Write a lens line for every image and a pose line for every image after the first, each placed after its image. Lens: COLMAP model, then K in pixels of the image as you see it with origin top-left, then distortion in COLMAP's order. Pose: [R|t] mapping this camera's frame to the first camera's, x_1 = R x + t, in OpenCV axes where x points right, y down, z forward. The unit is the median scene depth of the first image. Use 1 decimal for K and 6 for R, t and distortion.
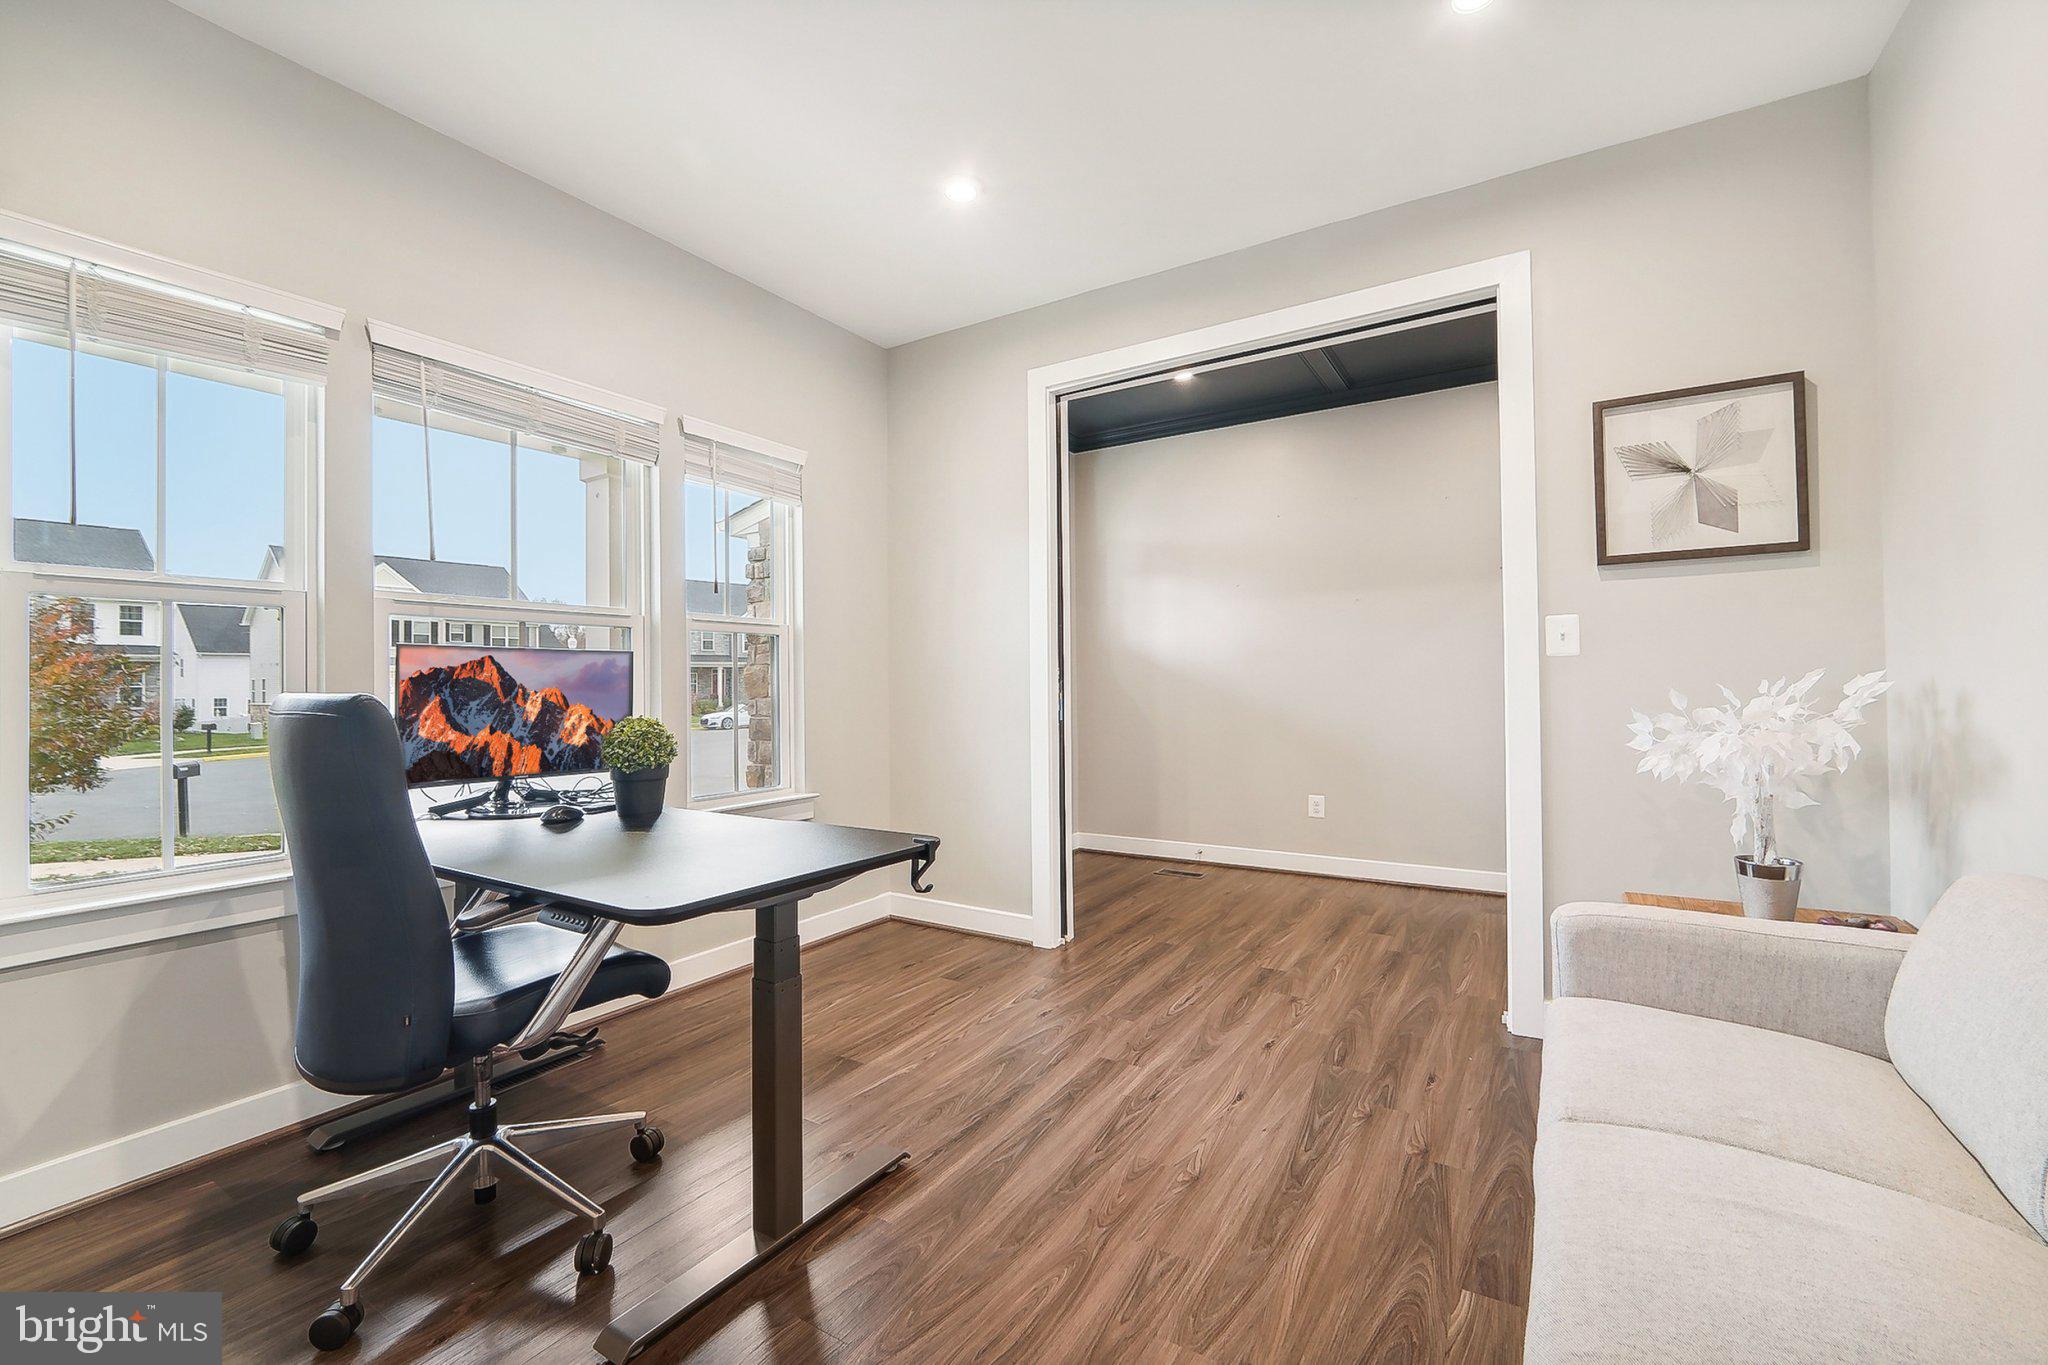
lens RADIAL K [[843.4, 0, 1021.0], [0, 843.4, 675.4], [0, 0, 1]] dist [-0.001877, 0.000433]
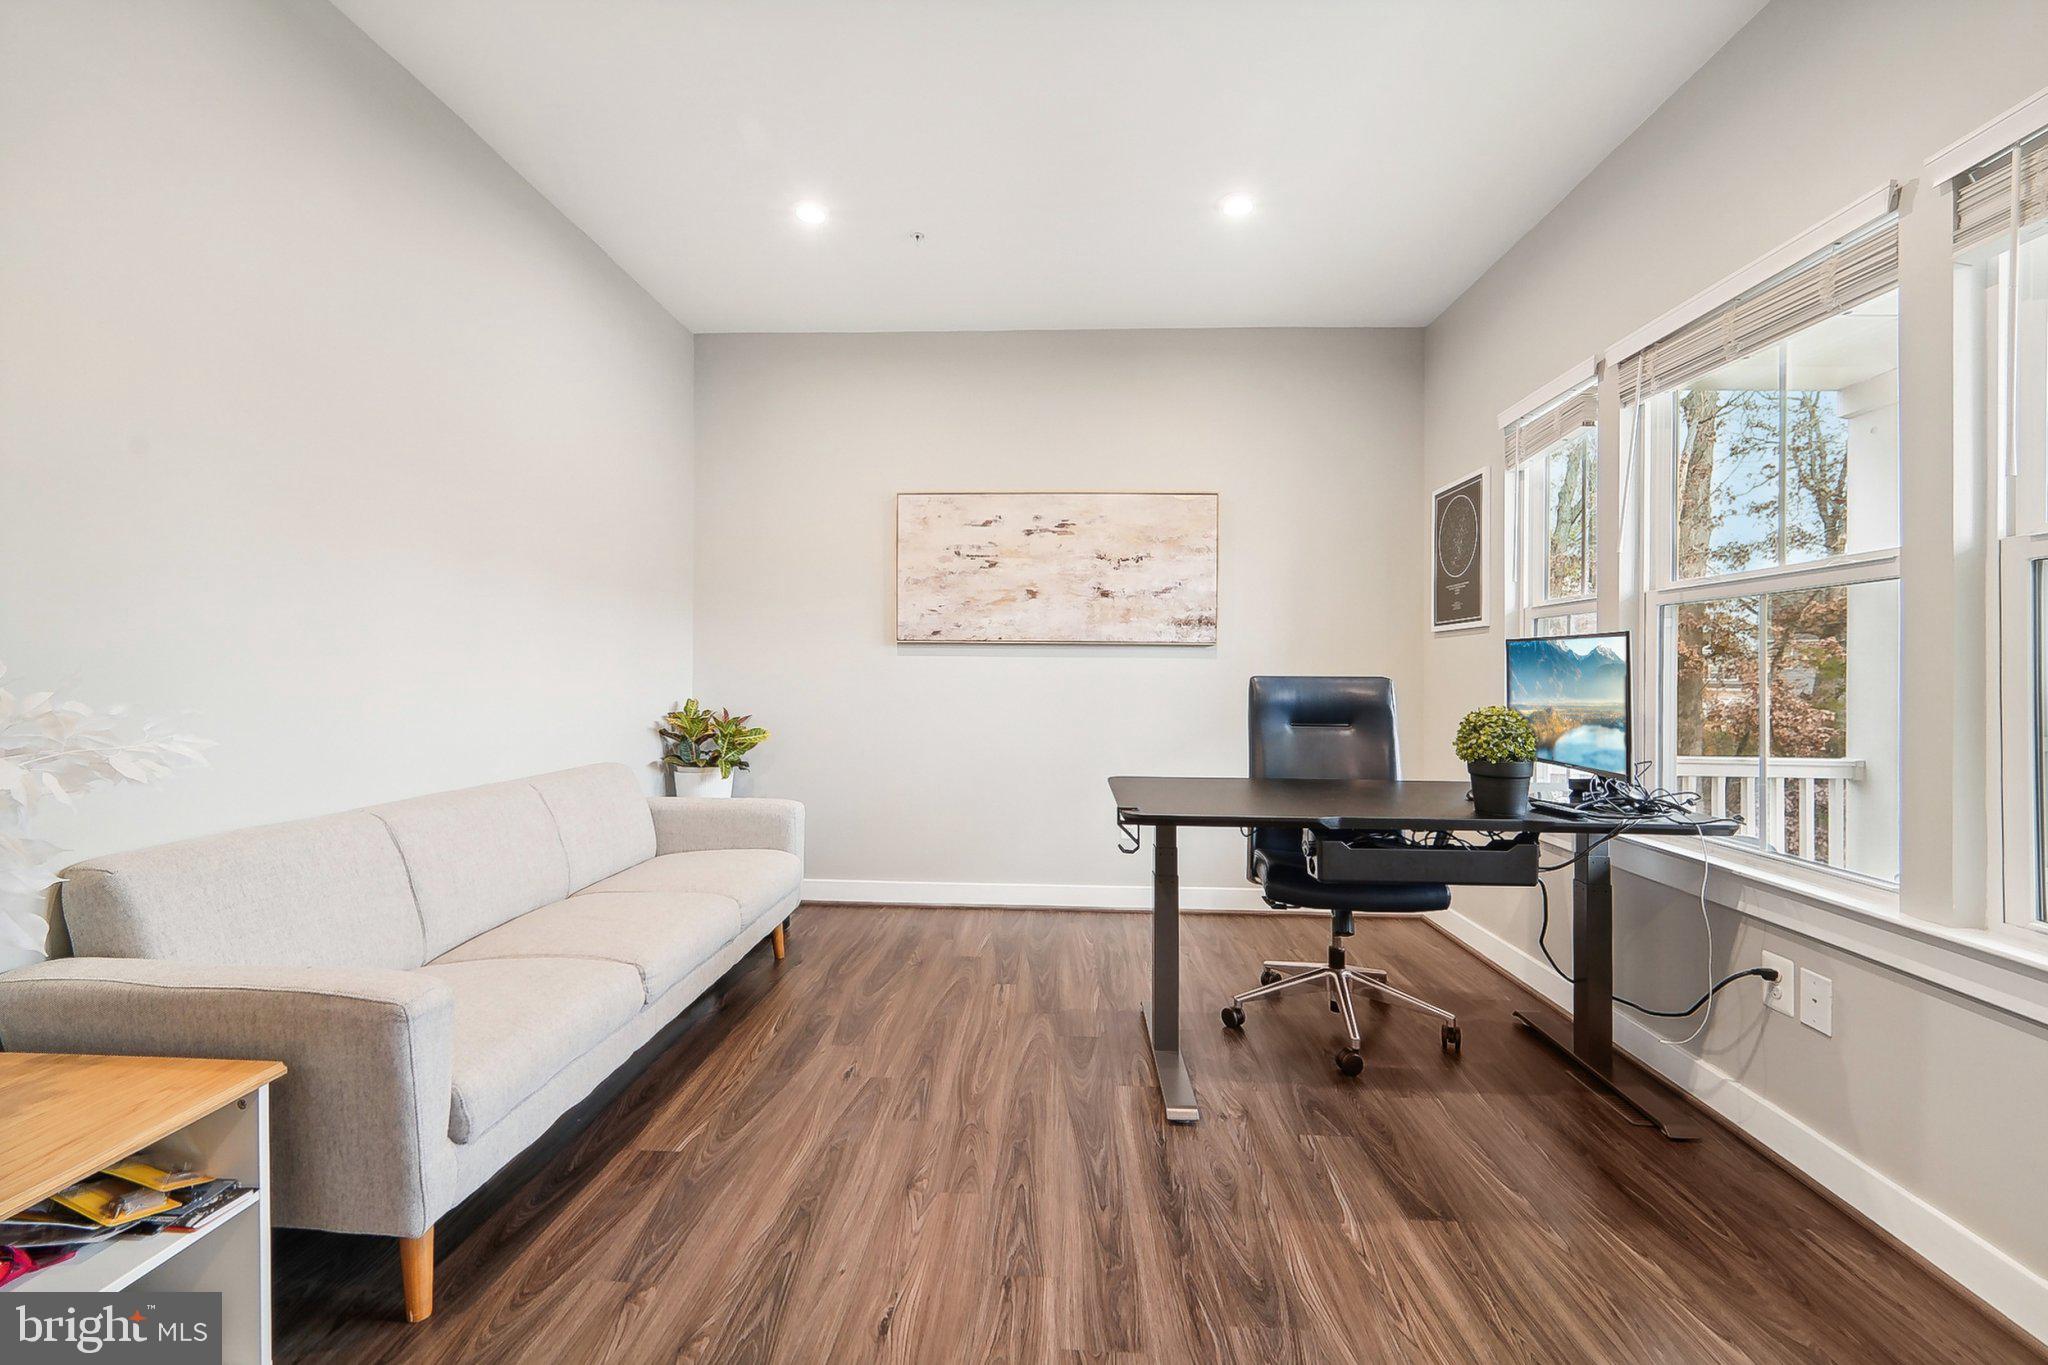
lens RADIAL K [[843.4, 0, 1023.3], [0, 843.4, 675.4], [0, 0, 1]] dist [-0.001877, 0.000433]
pose [[-0.865925, -0.005782, -0.500141, 0.564780], [-0.007153, 0.999974, 0.000825, 0.016308], [0.500123, 0.004292, -0.865944, 1.849514]]
